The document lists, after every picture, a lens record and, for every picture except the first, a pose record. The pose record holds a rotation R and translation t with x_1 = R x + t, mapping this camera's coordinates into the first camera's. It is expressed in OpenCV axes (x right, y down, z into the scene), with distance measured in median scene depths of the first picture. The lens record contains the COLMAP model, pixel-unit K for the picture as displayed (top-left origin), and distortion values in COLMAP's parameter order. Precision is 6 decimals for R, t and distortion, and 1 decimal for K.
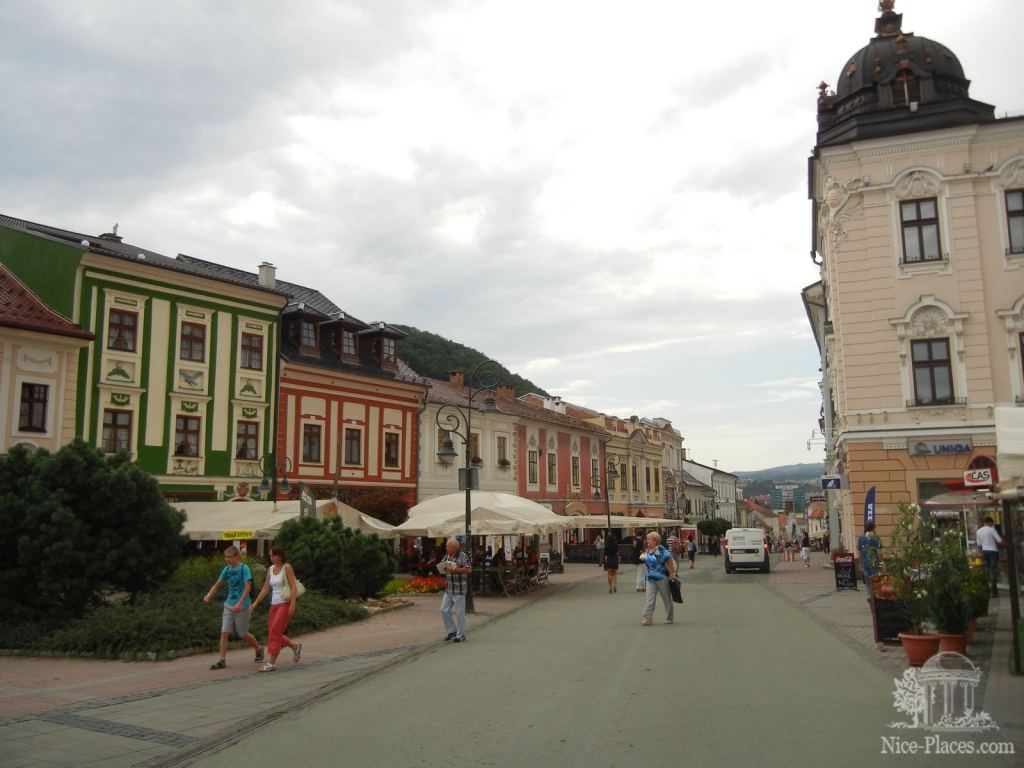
lens RADIAL K [[883.1, 0, 517.5], [0, 883.1, 378.7], [0, 0, 1]] dist [-0.014556, 0.025482]
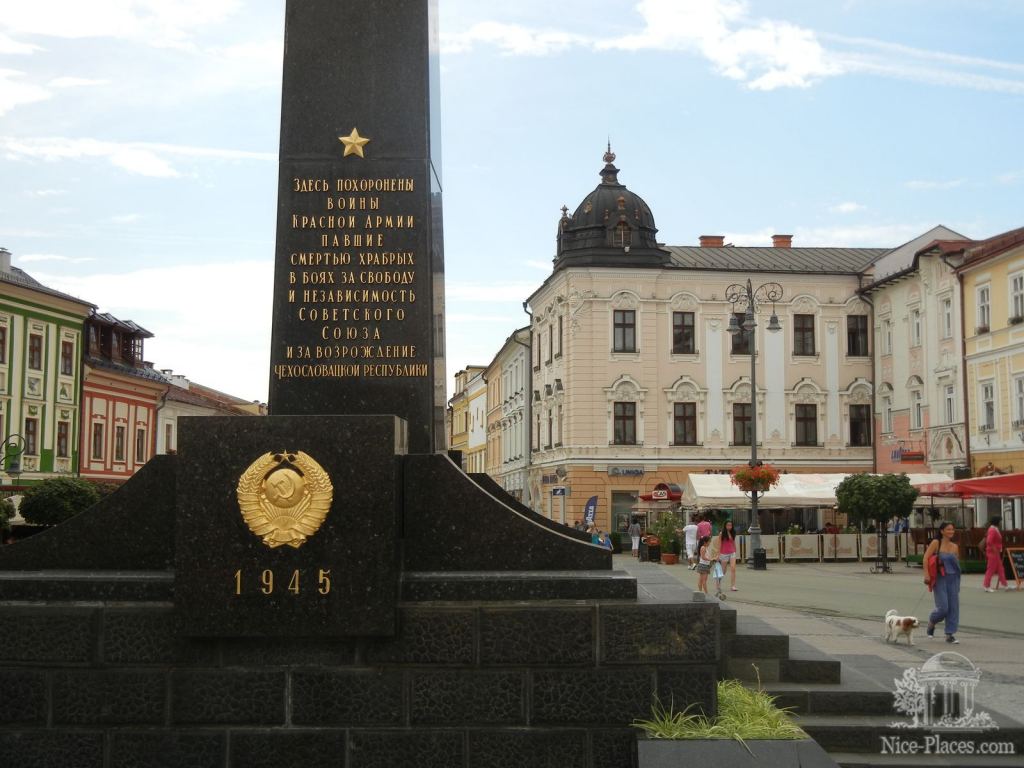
lens RADIAL K [[1368.3, 0, 507.9], [0, 1368.3, 382.9], [0, 0, 1]] dist [0.021125, 0.000000]
pose [[0.893698, 0.051547, 0.445698, -0.766750], [-0.080436, 0.995692, 0.046132, -0.165821], [-0.441399, -0.077079, 0.893994, -1.031965]]
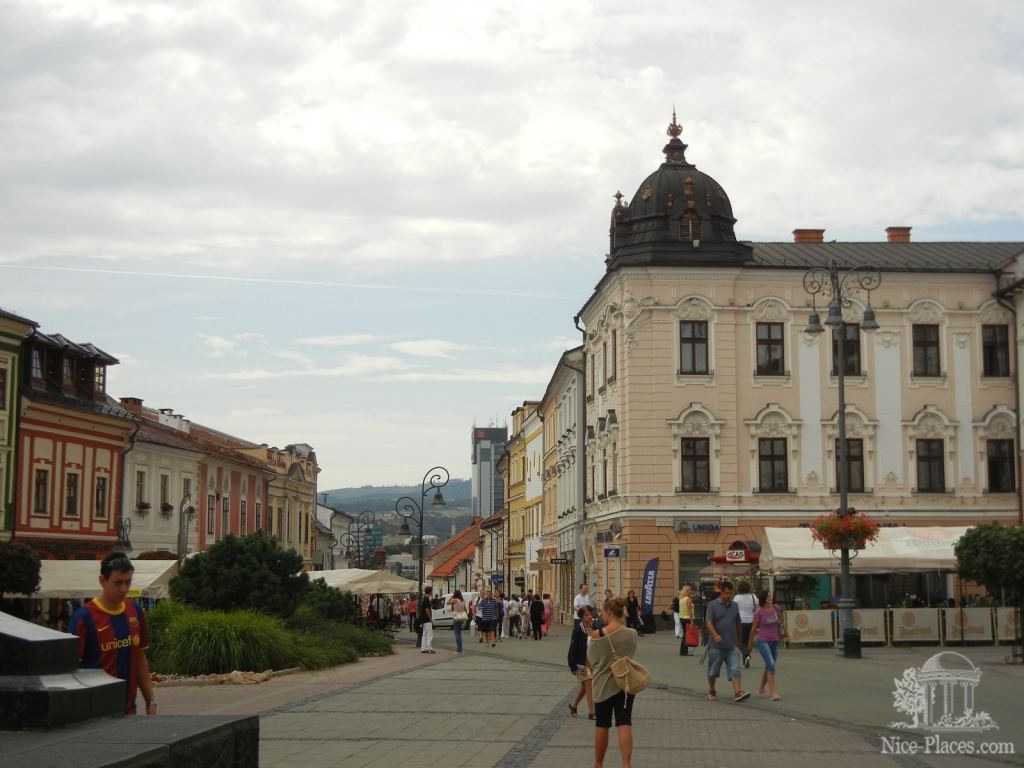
lens RADIAL K [[1563.8, 0, 515.7], [0, 1563.8, 383.6], [0, 0, 1]] dist [0.011527, 0.000000]
pose [[0.918179, 0.056644, 0.392096, -0.593151], [-0.070334, 0.997310, 0.020627, -0.140180], [-0.389873, -0.046517, 0.919693, -0.864262]]
